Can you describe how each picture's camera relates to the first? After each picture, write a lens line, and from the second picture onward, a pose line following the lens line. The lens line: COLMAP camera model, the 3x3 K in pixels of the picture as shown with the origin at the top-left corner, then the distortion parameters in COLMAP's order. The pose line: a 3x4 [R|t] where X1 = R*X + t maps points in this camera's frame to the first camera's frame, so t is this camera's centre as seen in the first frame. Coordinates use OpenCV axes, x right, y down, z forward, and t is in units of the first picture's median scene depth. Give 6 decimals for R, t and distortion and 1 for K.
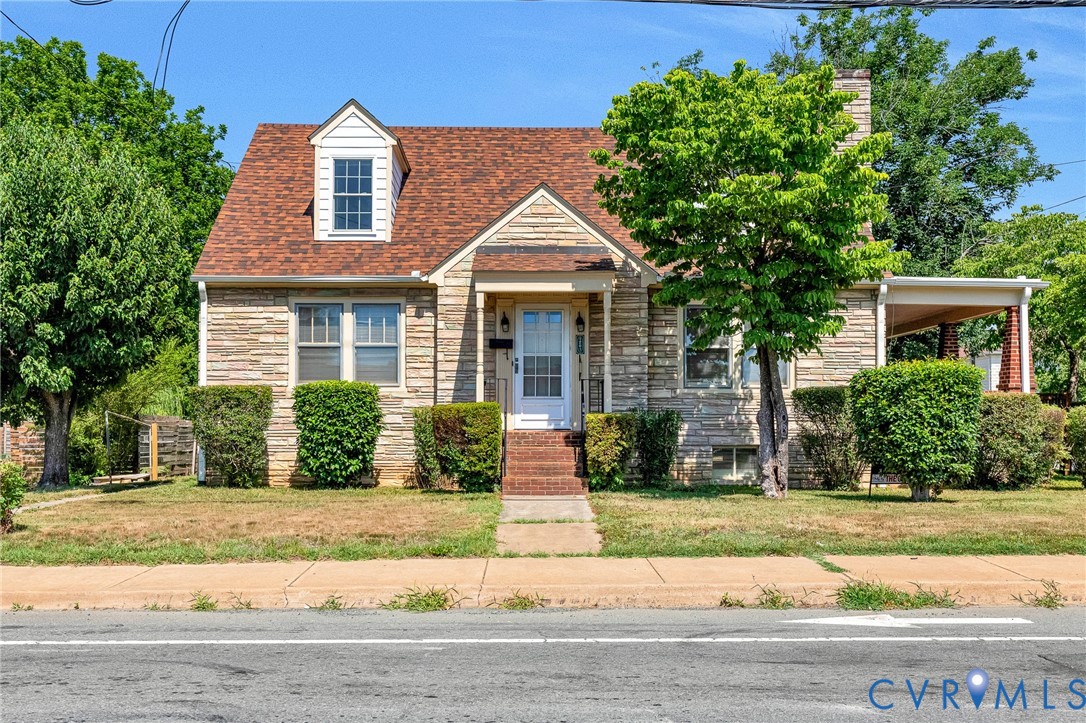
lens RADIAL K [[1069.0, 0, 543.0], [0, 1069.0, 361.5], [0, 0, 1]] dist [0.004696, 0.003083]
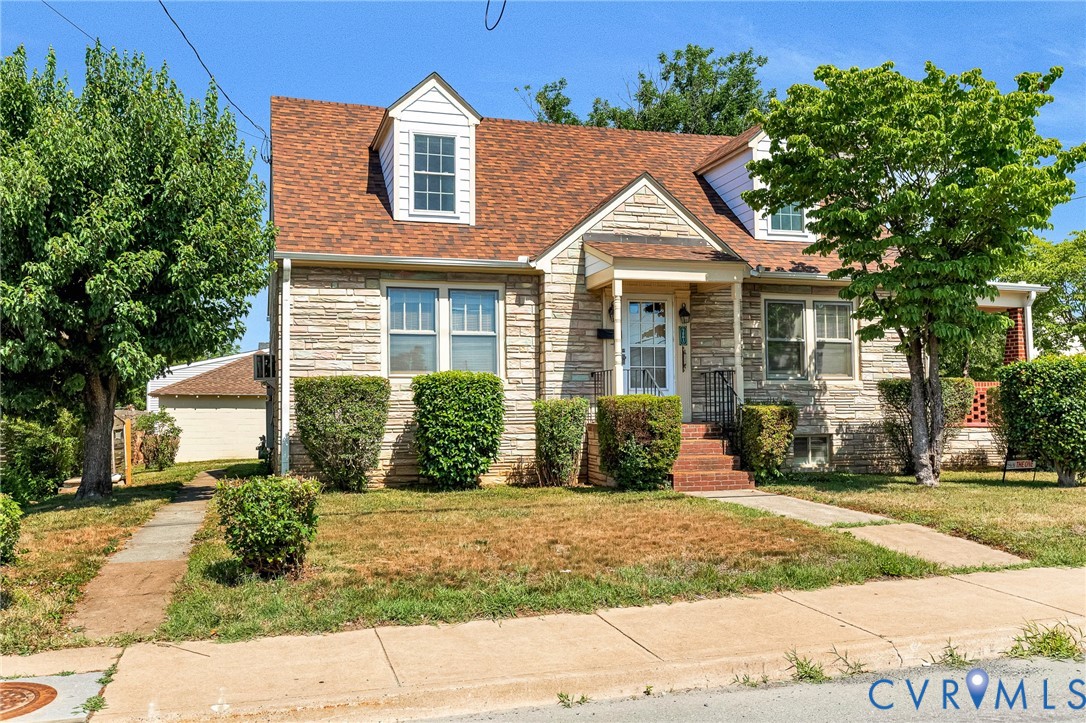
lens RADIAL K [[912.5, 0, 543.2], [0, 912.5, 345.8], [0, 0, 1]] dist [0.002325, 0.004396]
pose [[0.959479, 0.011146, 0.281561, -0.324353], [-0.007519, 0.999874, -0.013958, 0.006095], [-0.281681, 0.011275, 0.959442, 0.215199]]
